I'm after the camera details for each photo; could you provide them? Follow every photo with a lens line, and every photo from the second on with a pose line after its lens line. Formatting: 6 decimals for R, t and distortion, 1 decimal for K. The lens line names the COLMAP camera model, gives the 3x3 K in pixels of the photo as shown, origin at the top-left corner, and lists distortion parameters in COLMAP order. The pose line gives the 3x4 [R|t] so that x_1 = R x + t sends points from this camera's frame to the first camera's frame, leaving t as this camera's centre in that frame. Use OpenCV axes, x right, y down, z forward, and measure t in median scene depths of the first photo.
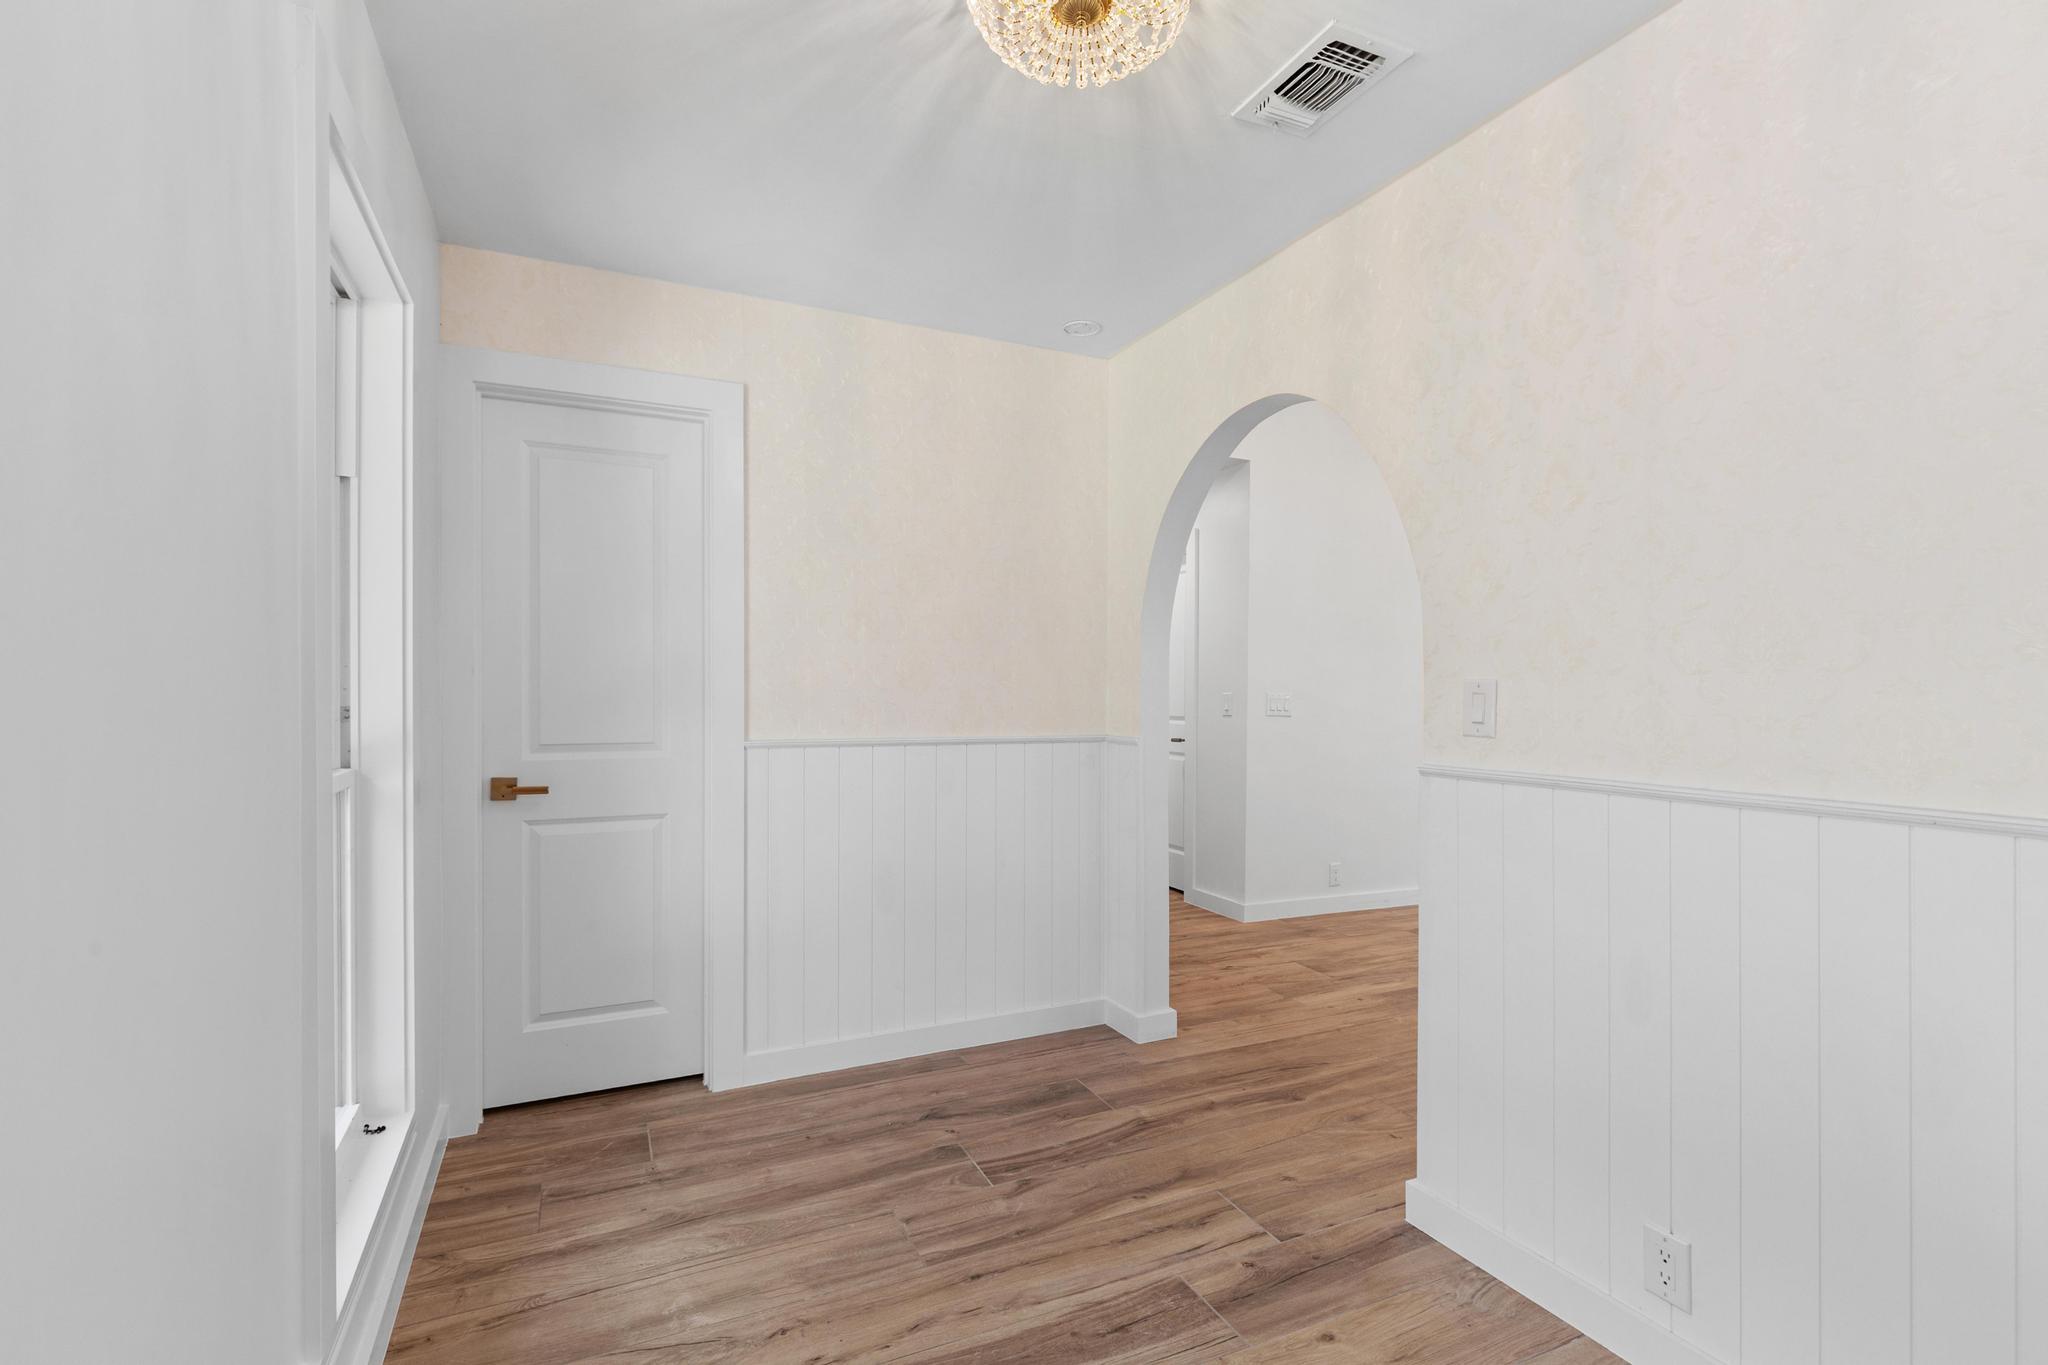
lens RADIAL K [[916.1, 0, 1018.9], [0, 916.1, 679.7], [0, 0, 1]] dist [0.011296, -0.003288]
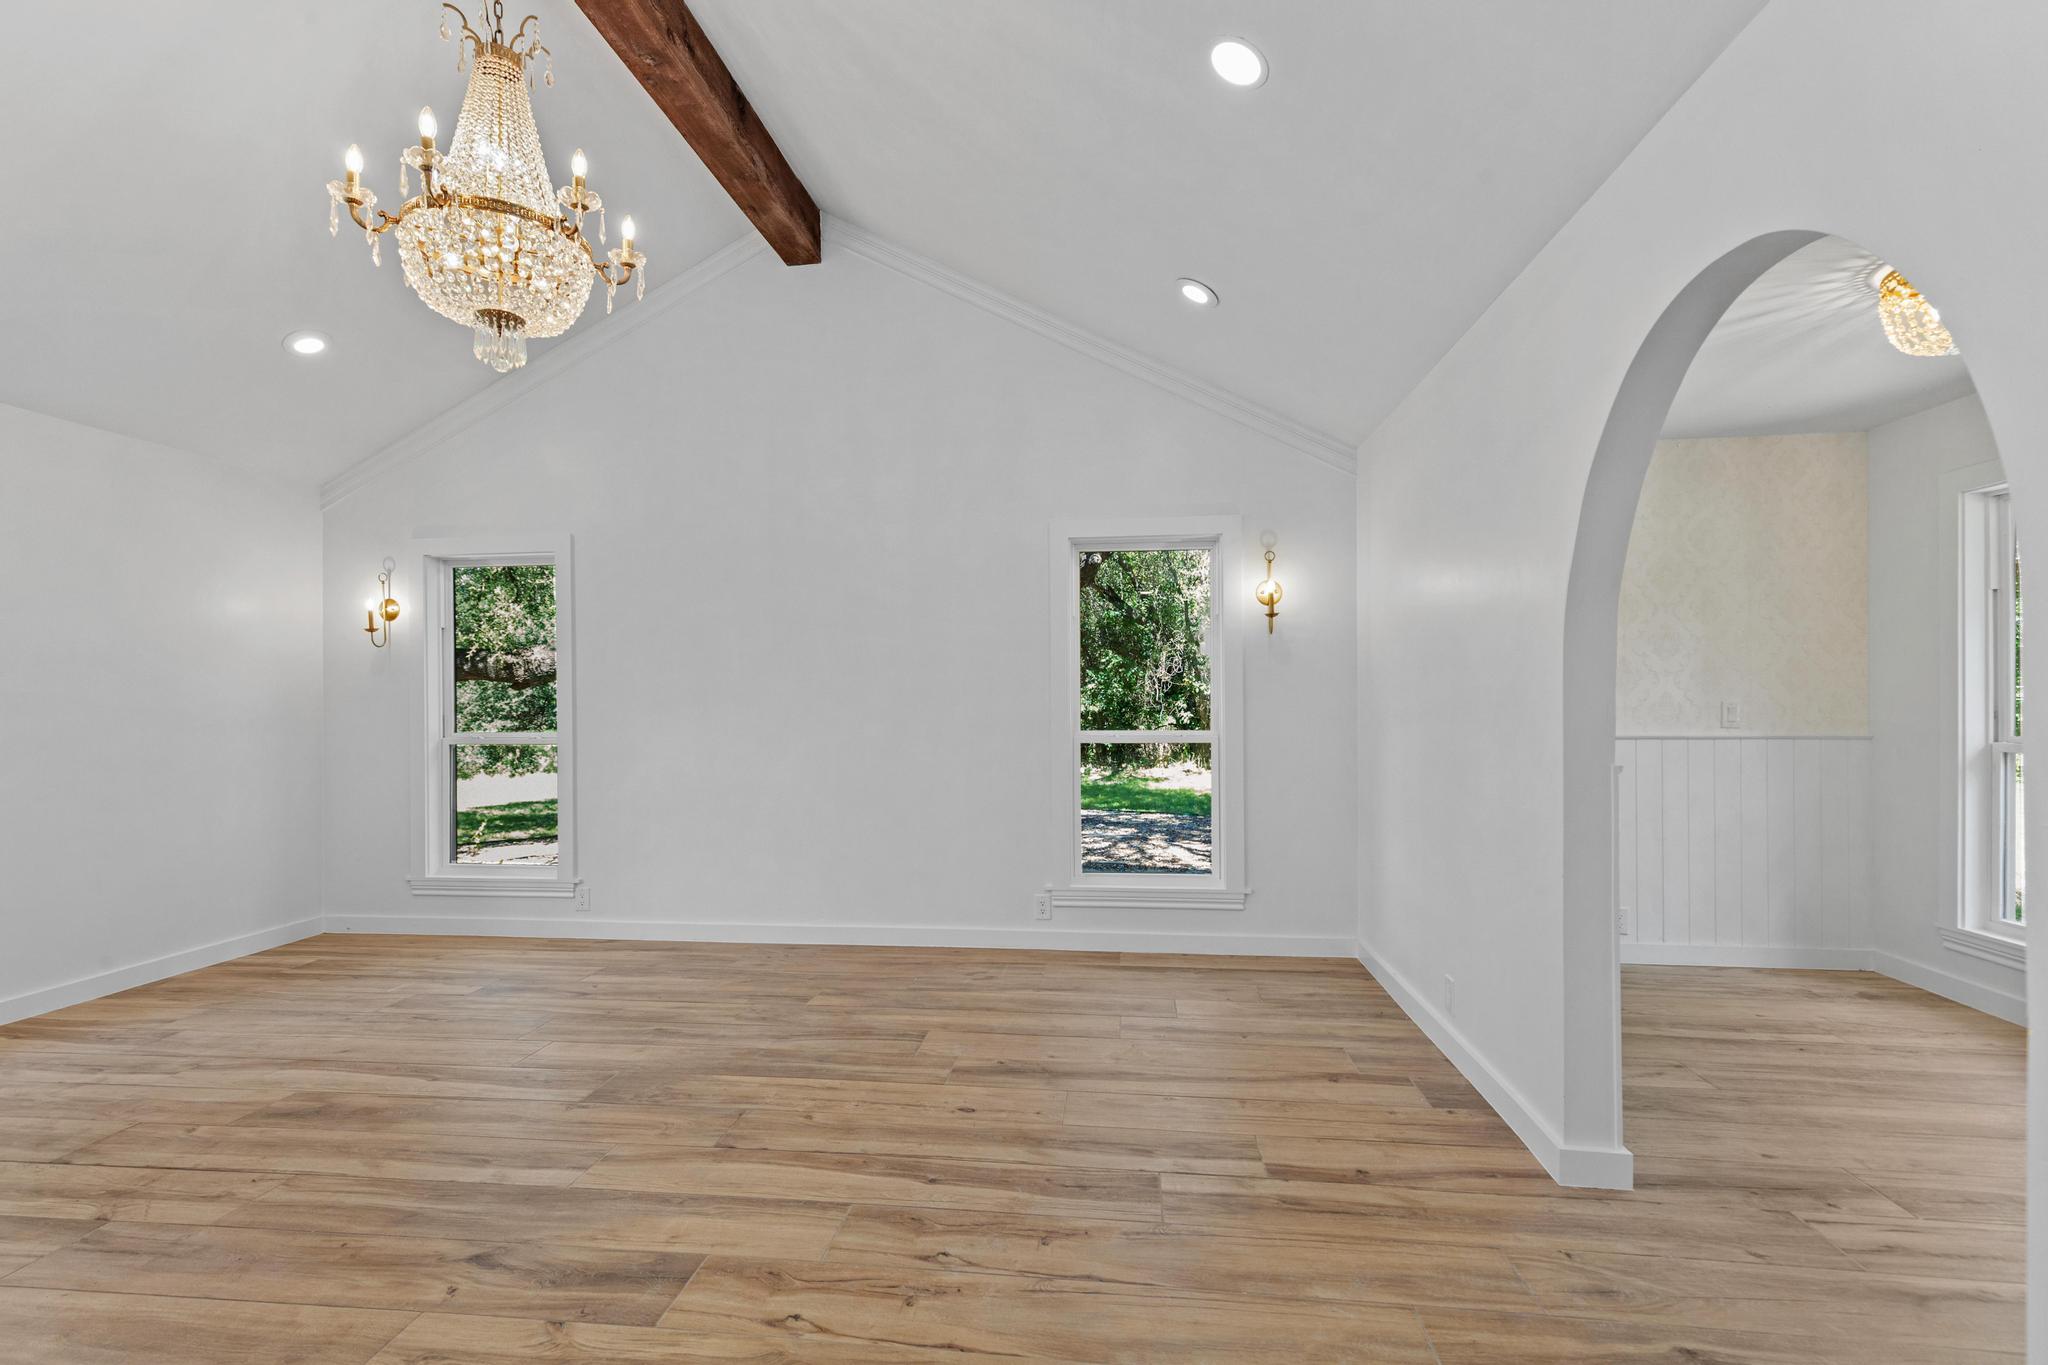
lens RADIAL K [[916.1, 0, 1018.9], [0, 916.1, 679.7], [0, 0, 1]] dist [0.011296, -0.003288]
pose [[-0.851870, 0.008682, 0.523681, 0.378898], [-0.005227, 0.999672, -0.025077, 0.015992], [-0.523727, -0.024099, -0.851545, 1.893456]]
